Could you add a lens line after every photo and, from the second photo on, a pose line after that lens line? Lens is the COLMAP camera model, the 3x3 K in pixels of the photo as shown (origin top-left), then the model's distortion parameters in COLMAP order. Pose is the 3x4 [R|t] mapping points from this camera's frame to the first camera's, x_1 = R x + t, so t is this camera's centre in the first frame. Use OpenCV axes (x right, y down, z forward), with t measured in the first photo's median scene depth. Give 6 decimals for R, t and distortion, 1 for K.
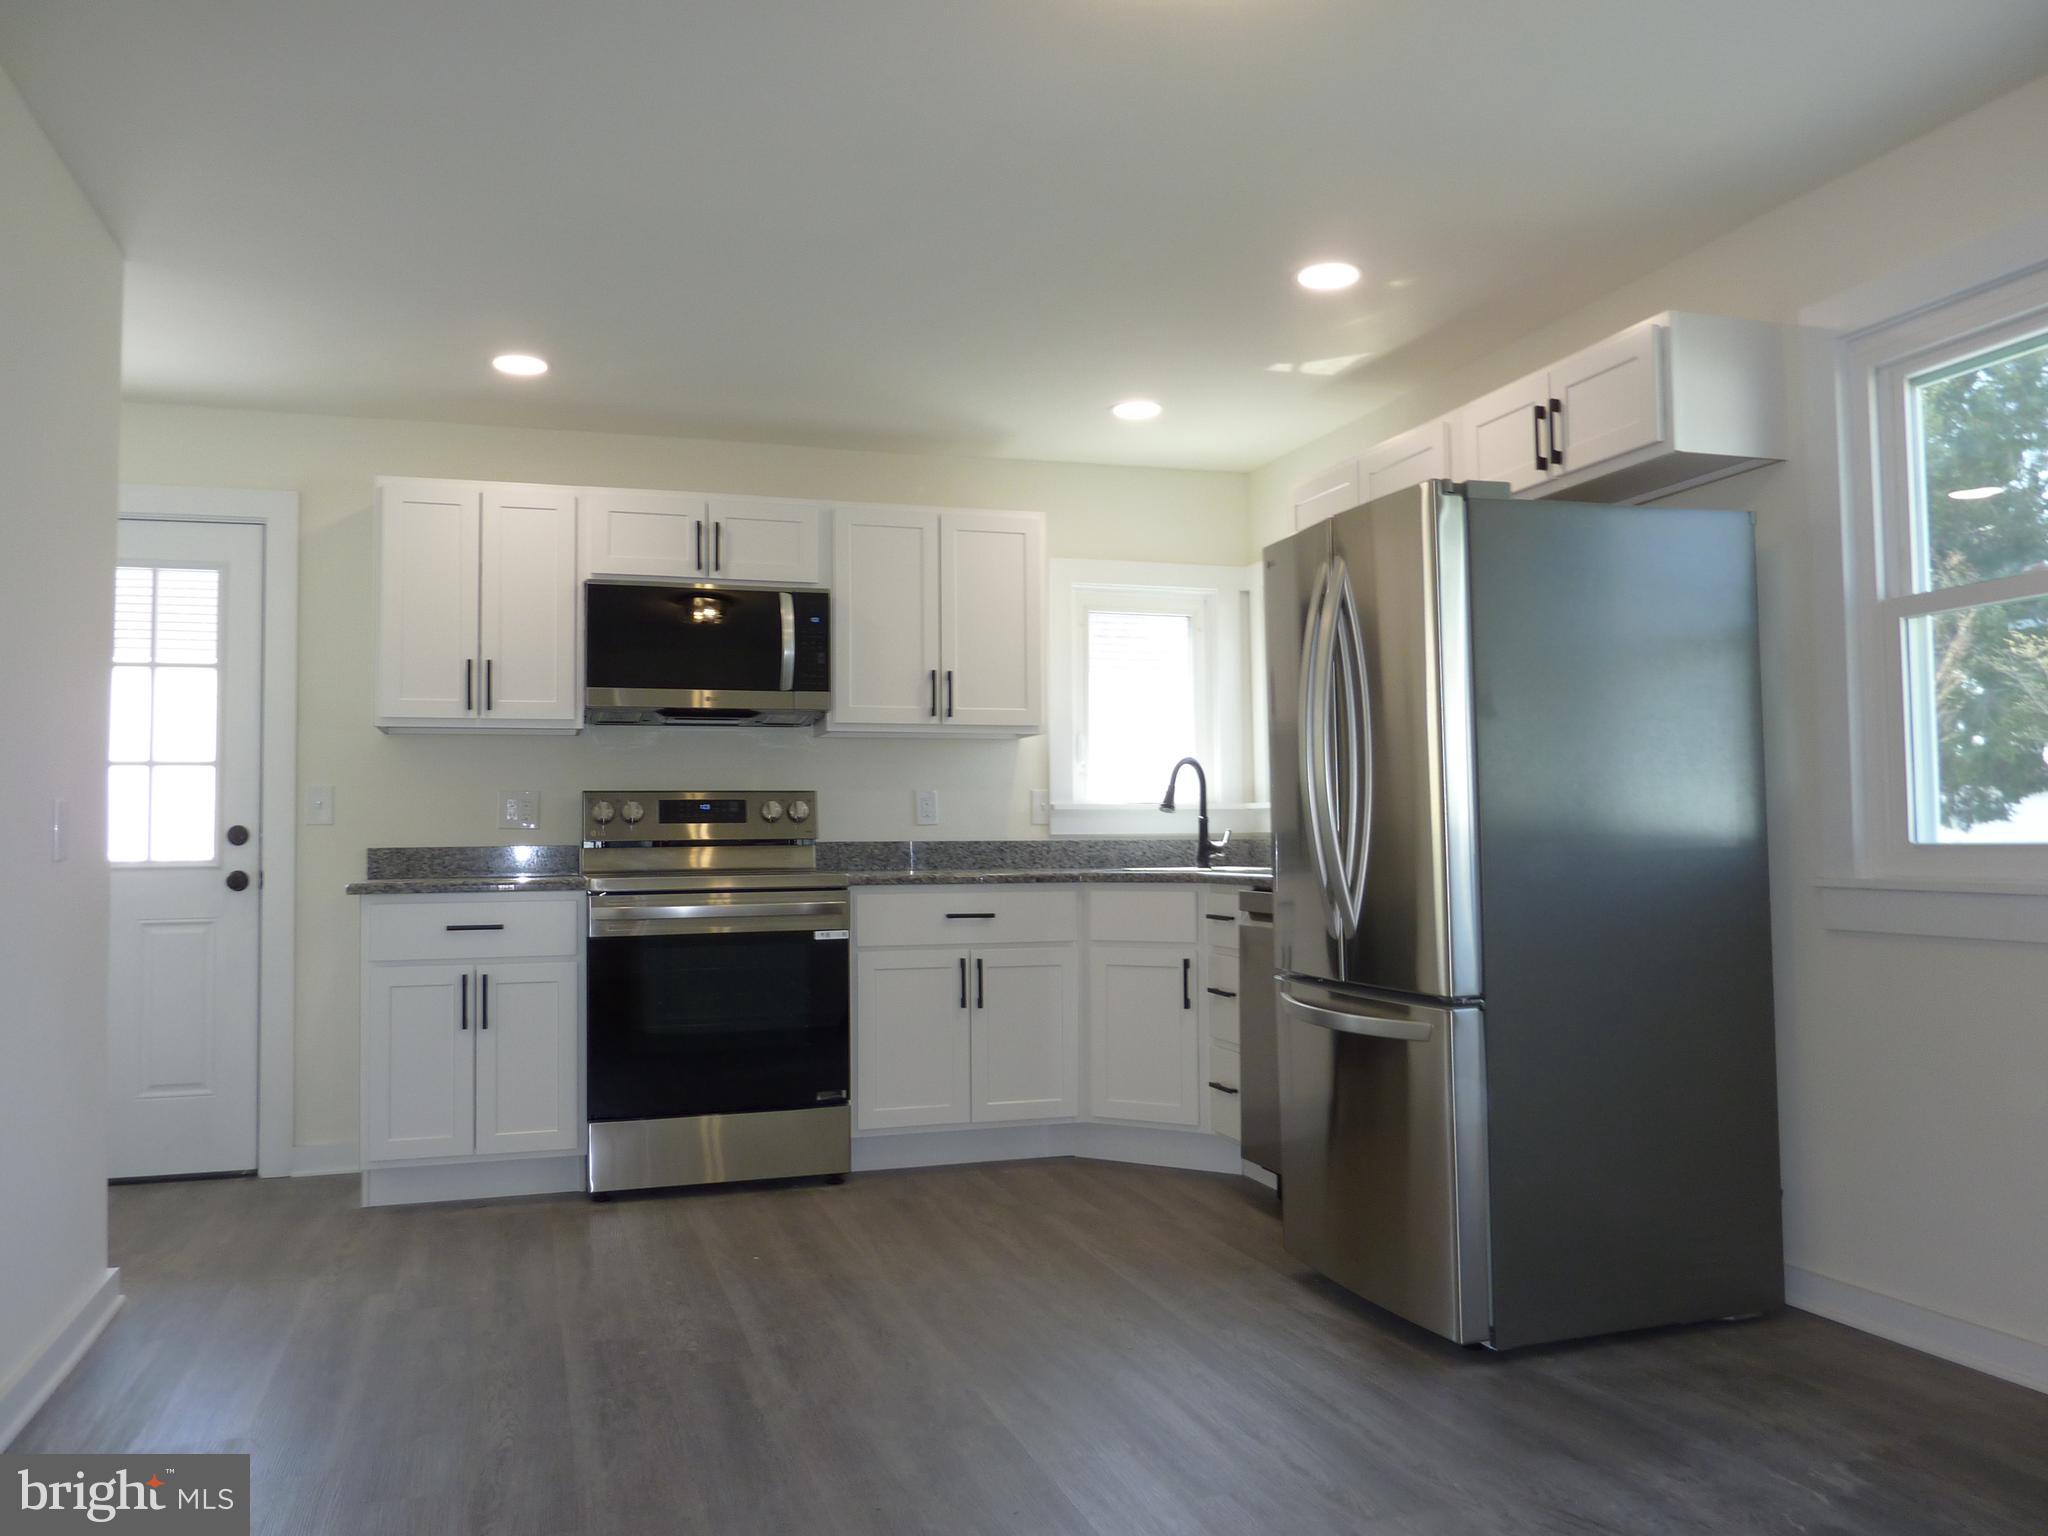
lens RADIAL K [[1561.0, 0, 1032.5], [0, 1561.0, 765.5], [0, 0, 1]] dist [-0.016622, -0.011431]
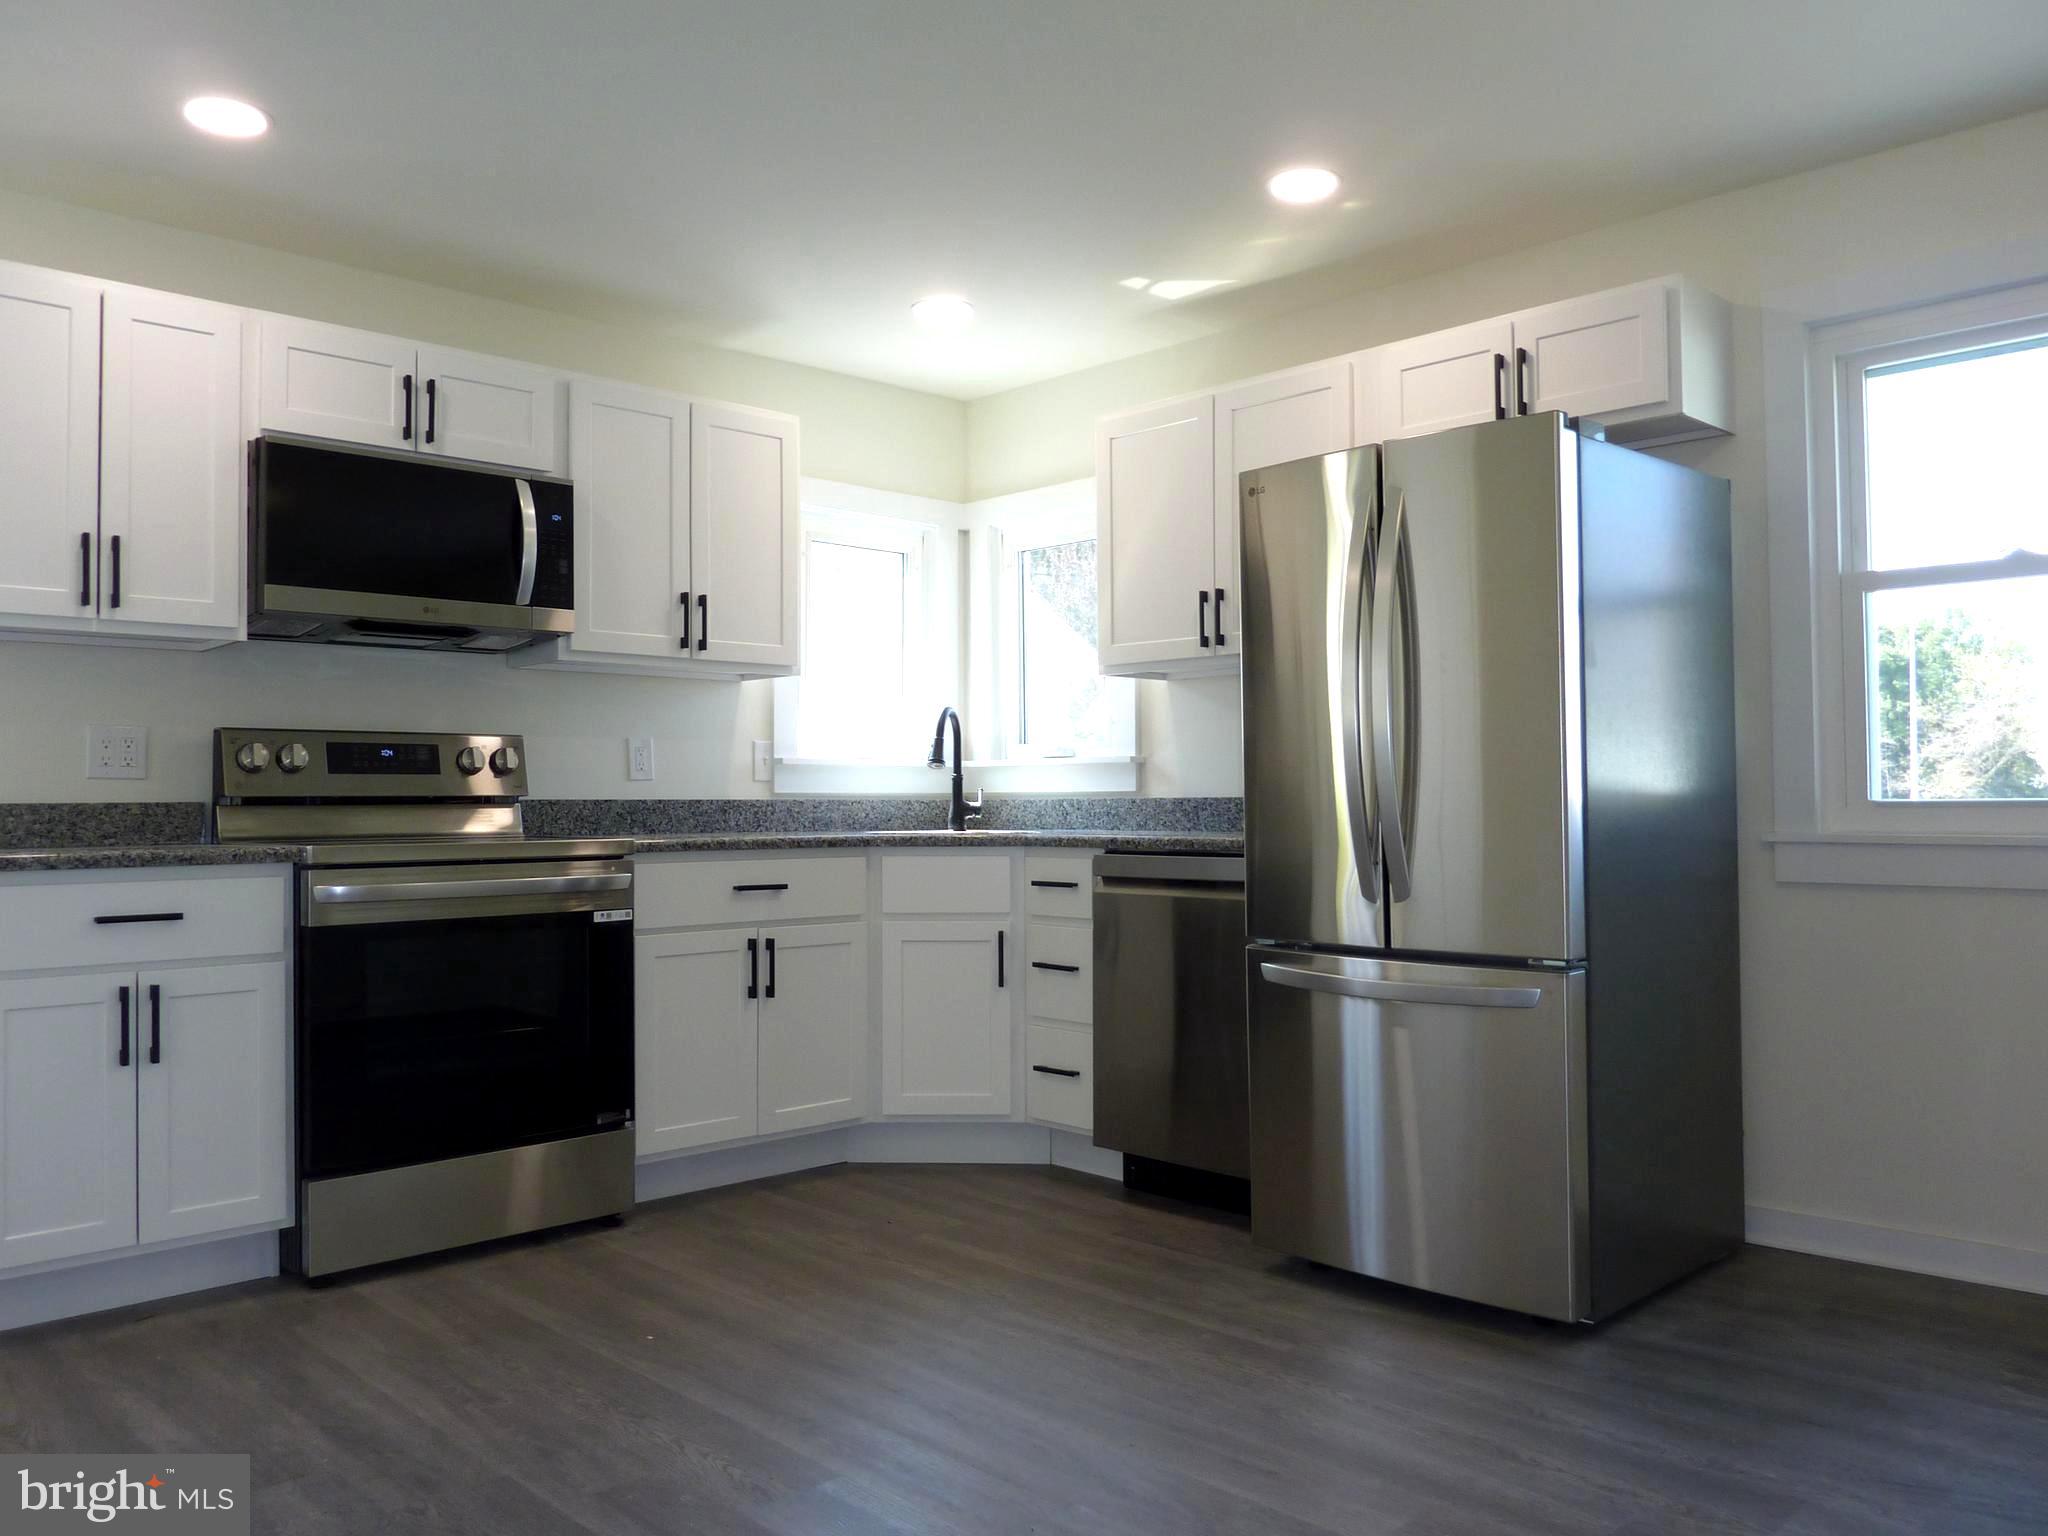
lens RADIAL K [[1561.0, 0, 1032.5], [0, 1561.0, 765.5], [0, 0, 1]] dist [-0.016622, -0.011431]
pose [[0.895264, 0.014250, 0.445309, -0.282814], [-0.023364, 0.999615, 0.014983, 0.014863], [-0.444924, -0.023818, 0.895252, 0.189380]]
